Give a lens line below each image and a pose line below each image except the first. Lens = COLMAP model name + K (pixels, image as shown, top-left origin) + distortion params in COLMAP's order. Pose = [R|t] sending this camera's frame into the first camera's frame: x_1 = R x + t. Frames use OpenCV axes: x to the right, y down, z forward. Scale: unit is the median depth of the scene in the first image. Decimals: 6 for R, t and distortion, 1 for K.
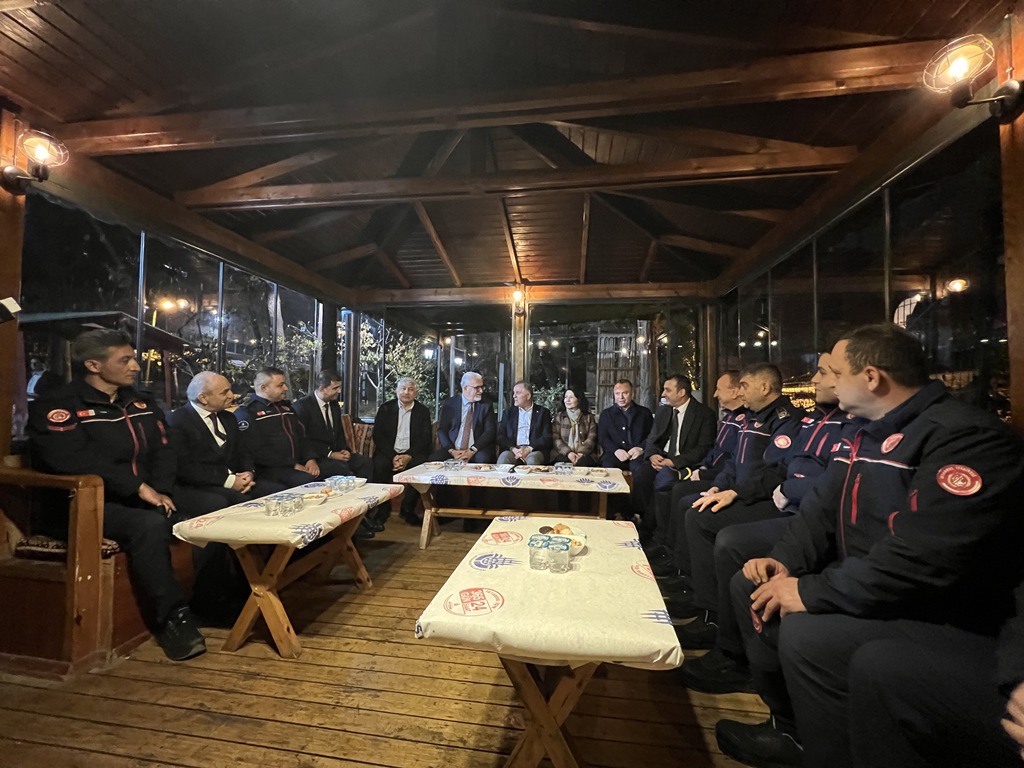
lens RADIAL K [[412.6, 0, 512.0], [0, 412.6, 384.0], [0, 0, 1]] dist [0.010023, 0.000138]
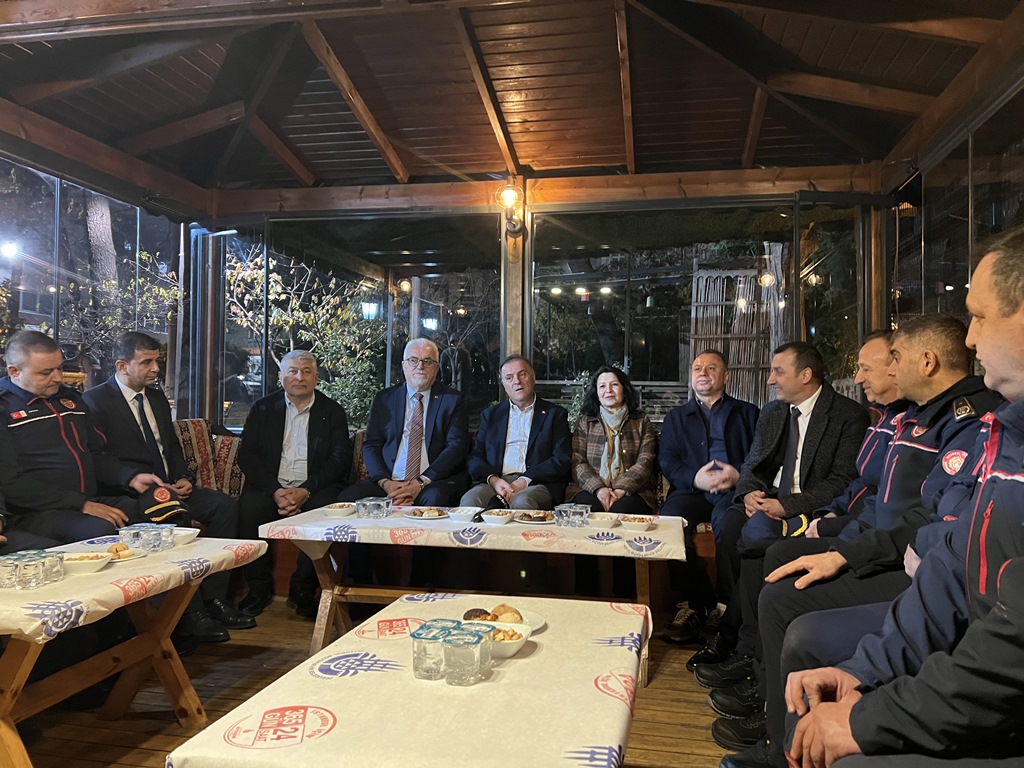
lens RADIAL K [[772.2, 0, 512.0], [0, 772.2, 384.0], [0, 0, 1]] dist [0.093181, -0.112818]
pose [[0.998687, -0.001970, -0.051182, 0.077952], [0.002945, 0.999815, 0.018994, 0.010638], [0.051135, -0.019120, 0.998509, -0.012802]]
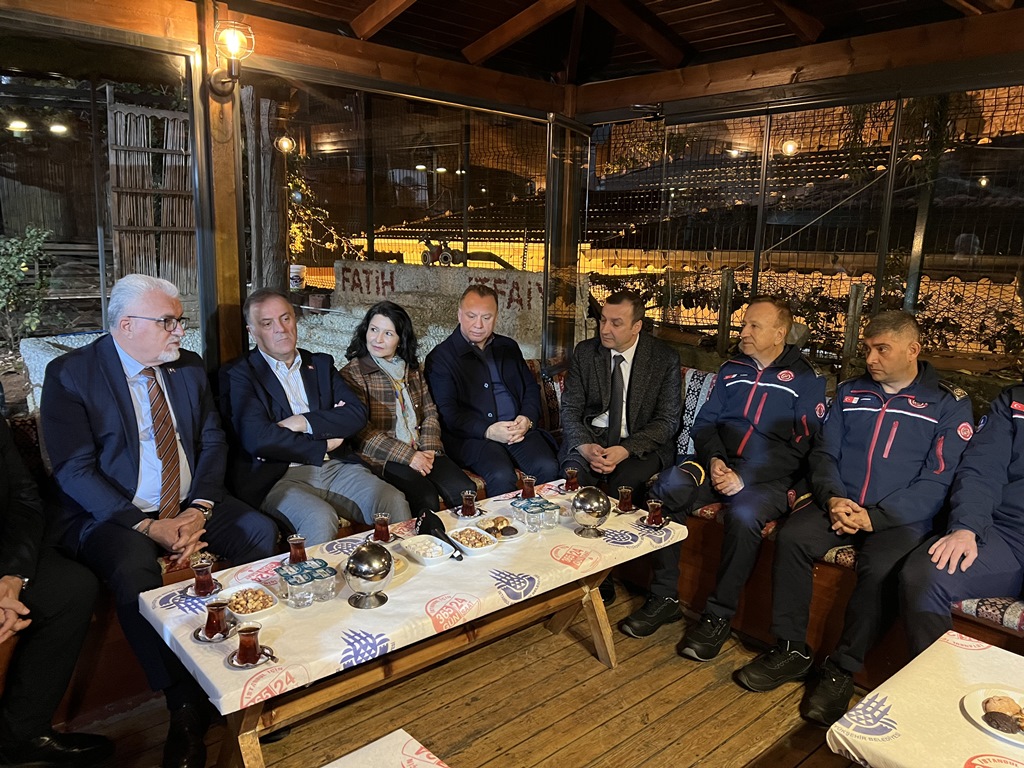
lens RADIAL K [[772.2, 0, 512.0], [0, 772.2, 384.0], [0, 0, 1]] dist [0.093181, -0.112818]
pose [[0.630170, -0.133734, 0.764853, -0.476174], [-0.057433, 0.974329, 0.217681, -0.112412], [-0.774330, -0.181104, 0.606312, 0.450071]]
